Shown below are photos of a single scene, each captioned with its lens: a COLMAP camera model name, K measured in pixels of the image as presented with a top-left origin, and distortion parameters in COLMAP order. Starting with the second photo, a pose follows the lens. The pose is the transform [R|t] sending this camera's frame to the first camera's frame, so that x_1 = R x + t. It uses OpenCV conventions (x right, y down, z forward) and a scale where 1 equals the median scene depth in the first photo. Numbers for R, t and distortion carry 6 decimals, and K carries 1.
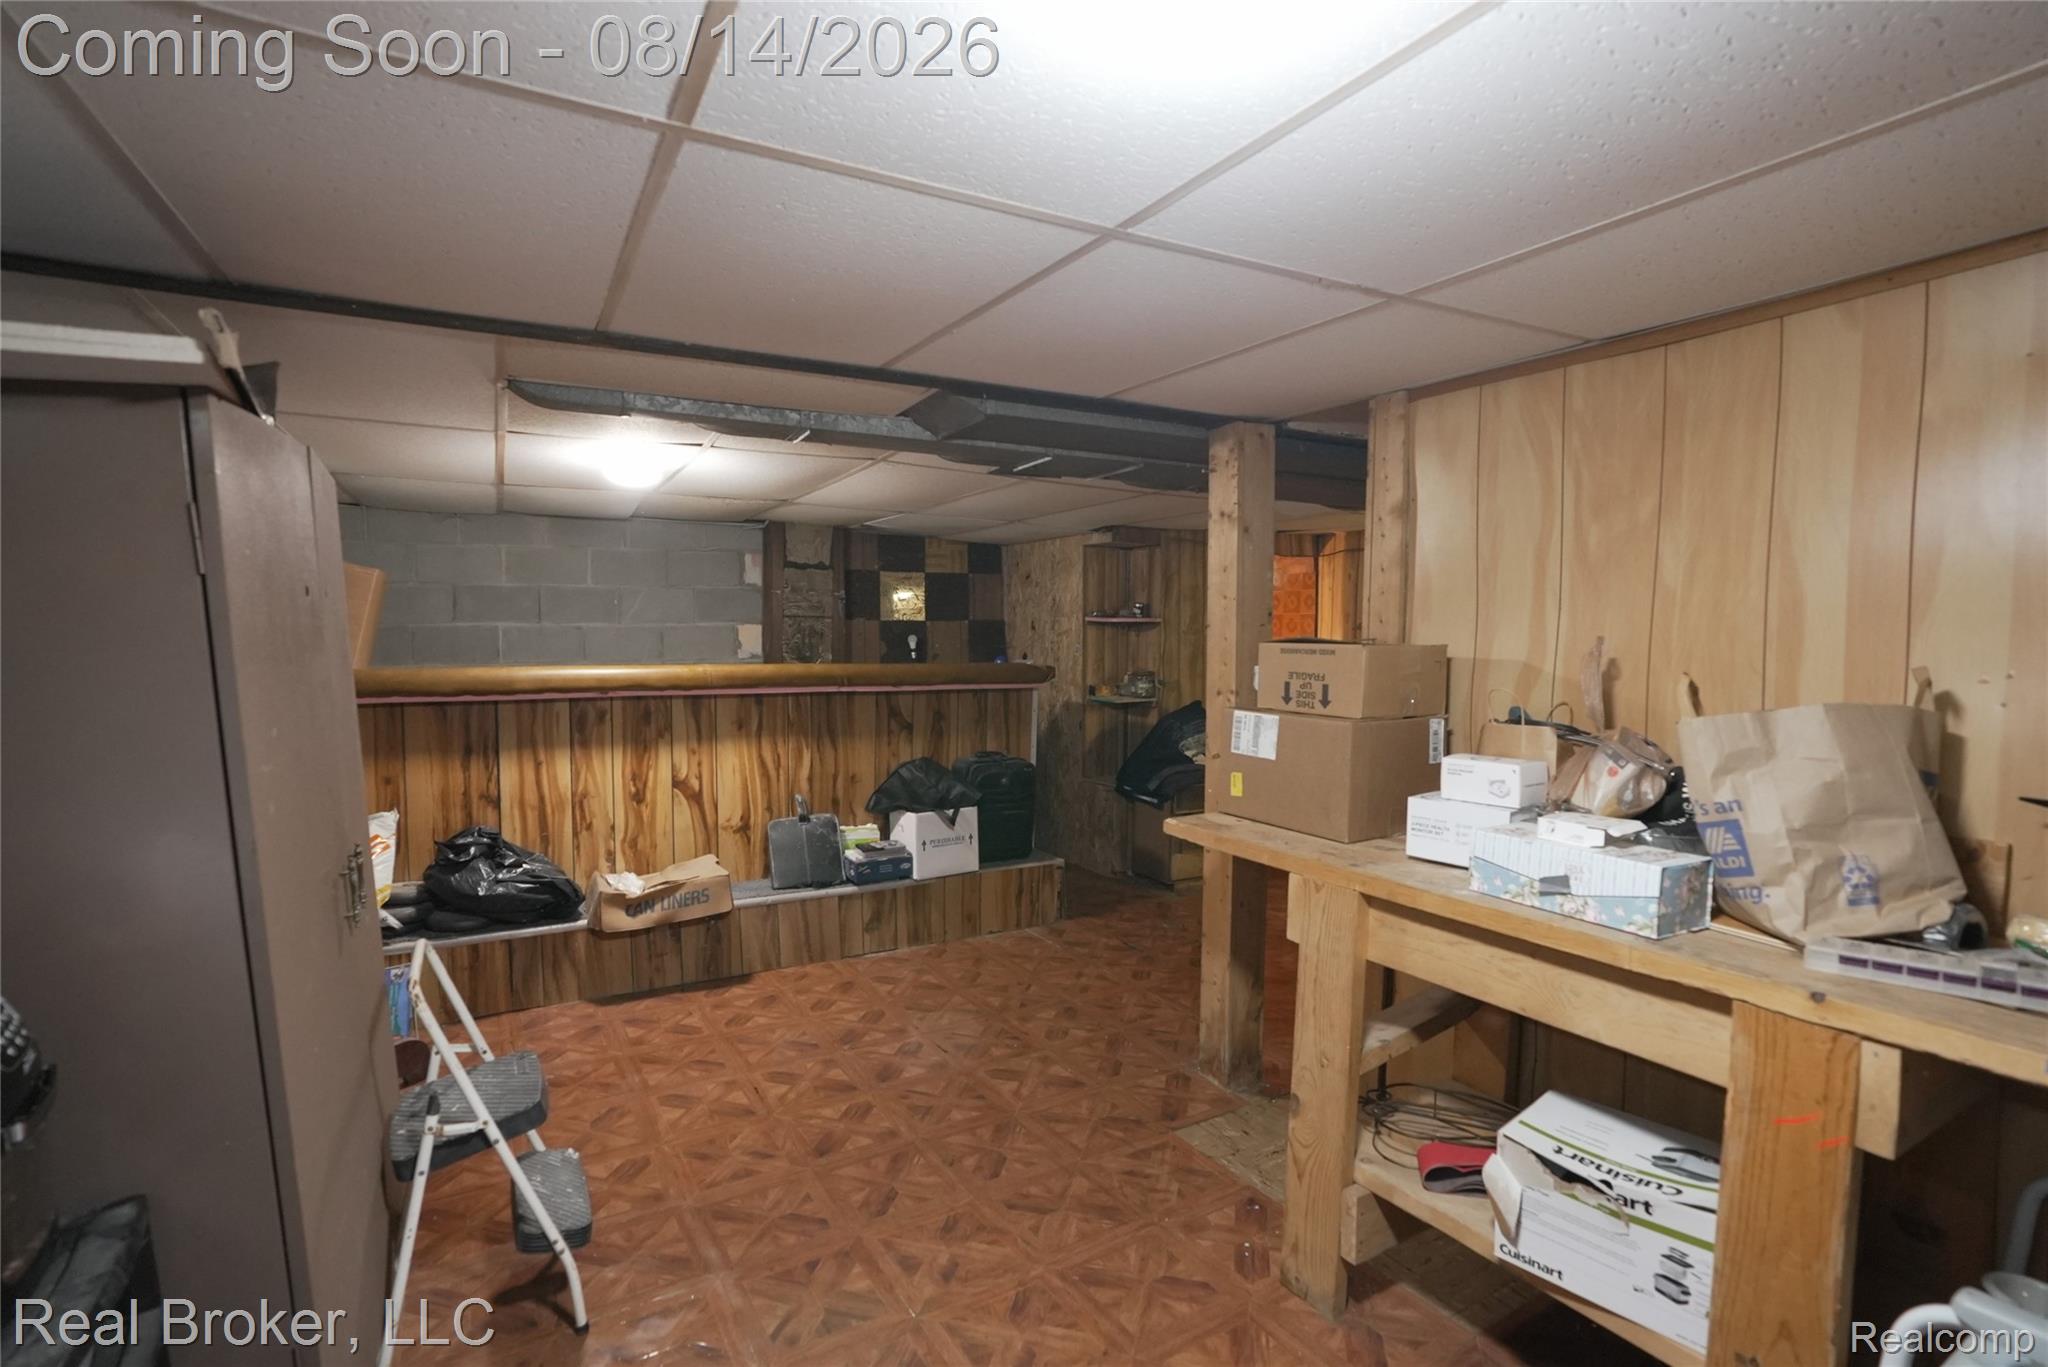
lens RADIAL K [[943.2, 0, 1021.0], [0, 943.2, 678.5], [0, 0, 1]] dist [-0.071866, 0.026168]
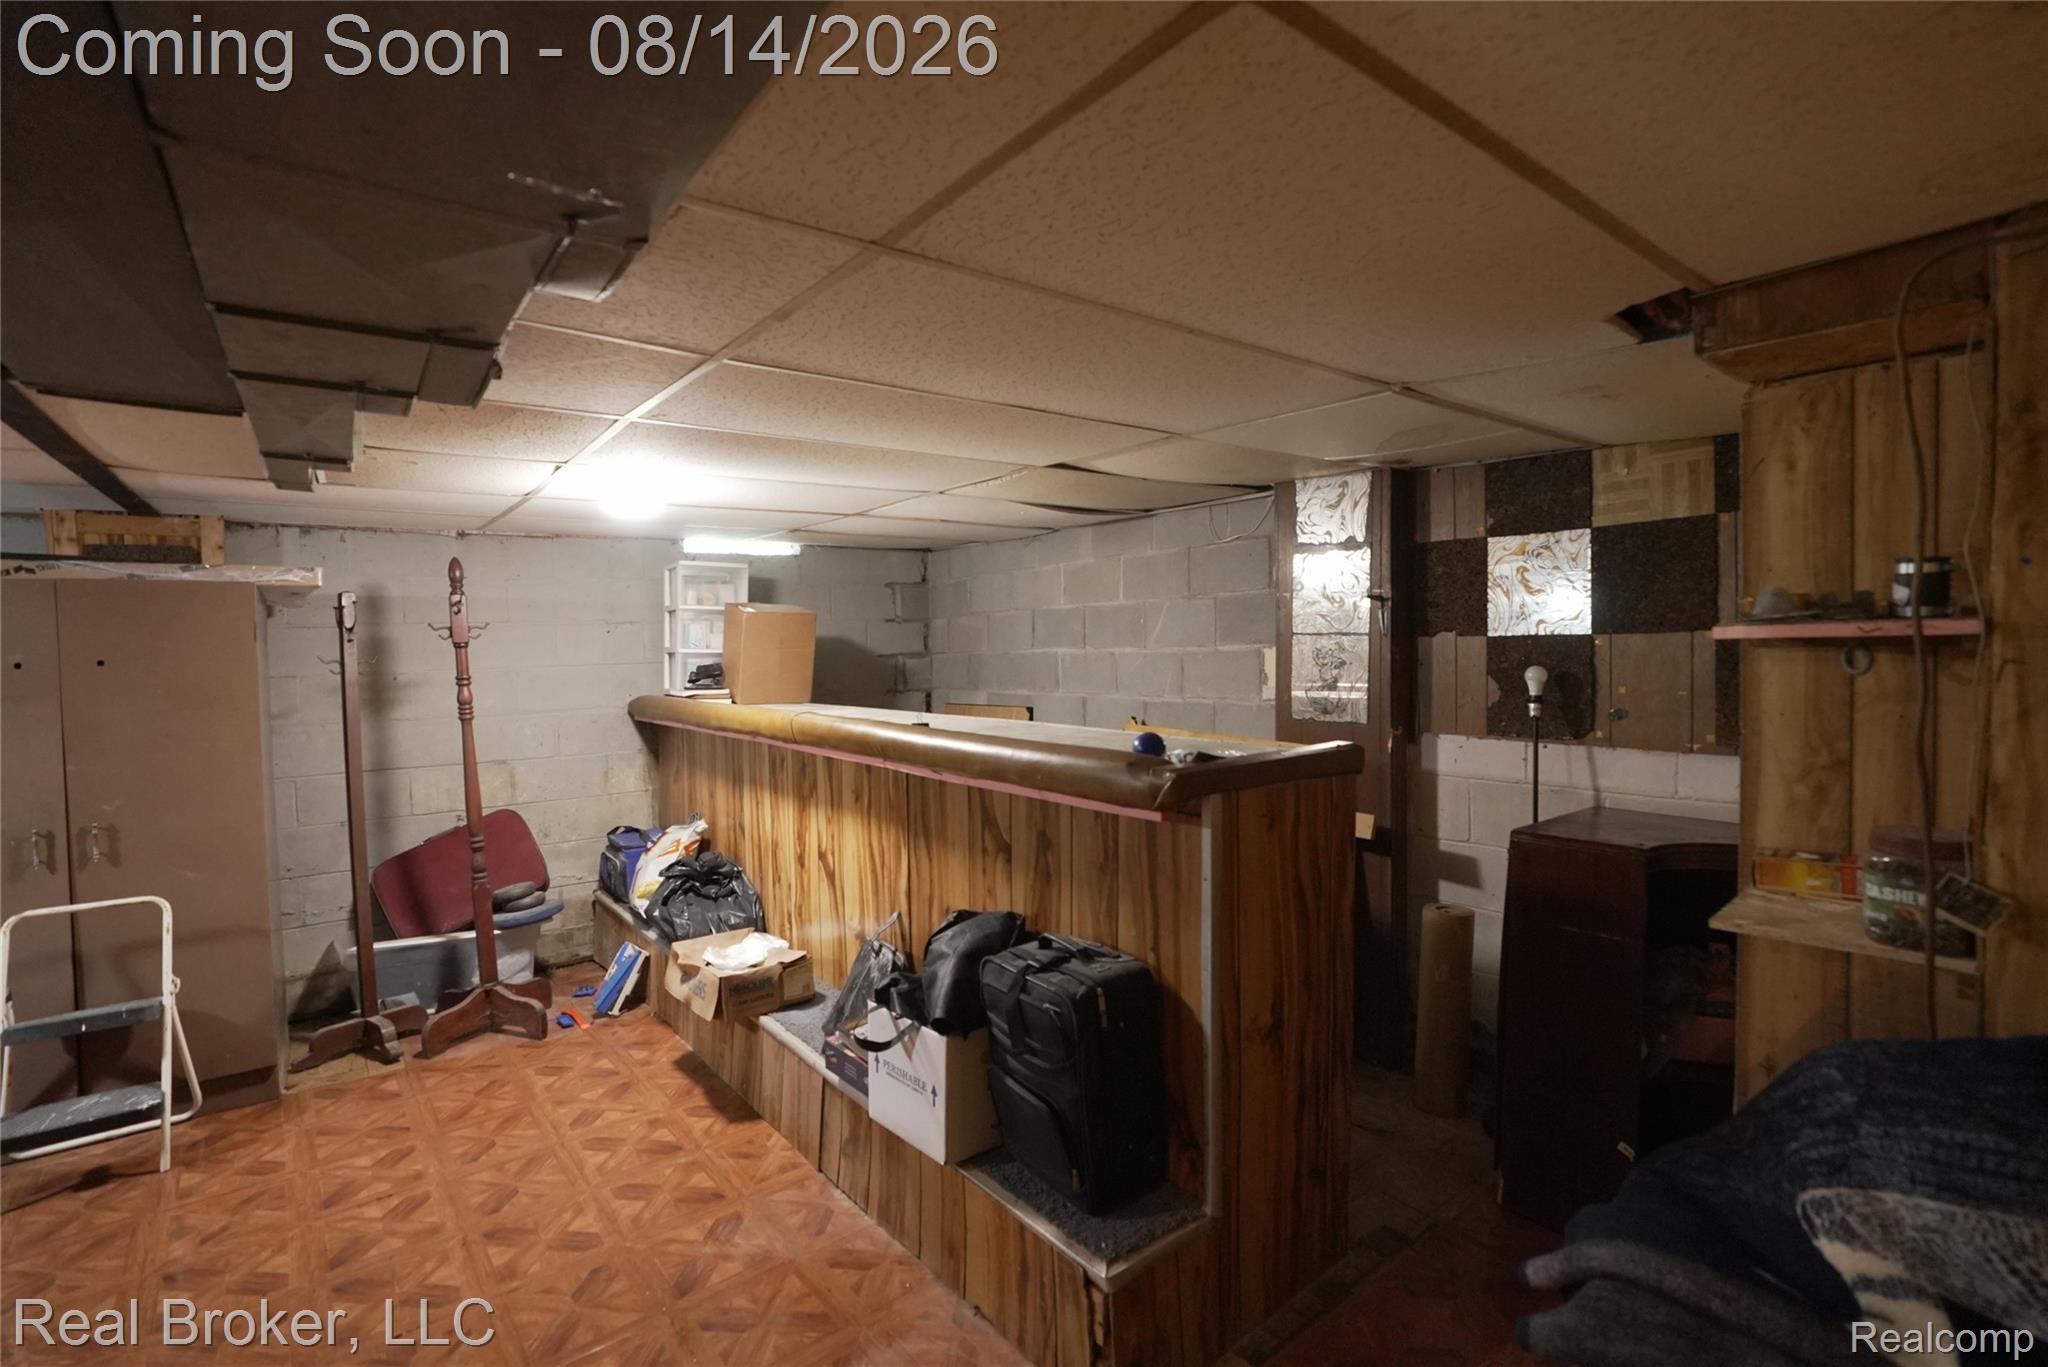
lens RADIAL K [[943.2, 0, 1021.0], [0, 943.2, 678.5], [0, 0, 1]] dist [-0.071866, 0.026168]
pose [[0.148192, 0.030314, -0.988494, 0.441974], [-0.027657, 0.999266, 0.026498, -0.065500], [0.988572, 0.023411, 0.148922, 0.989501]]
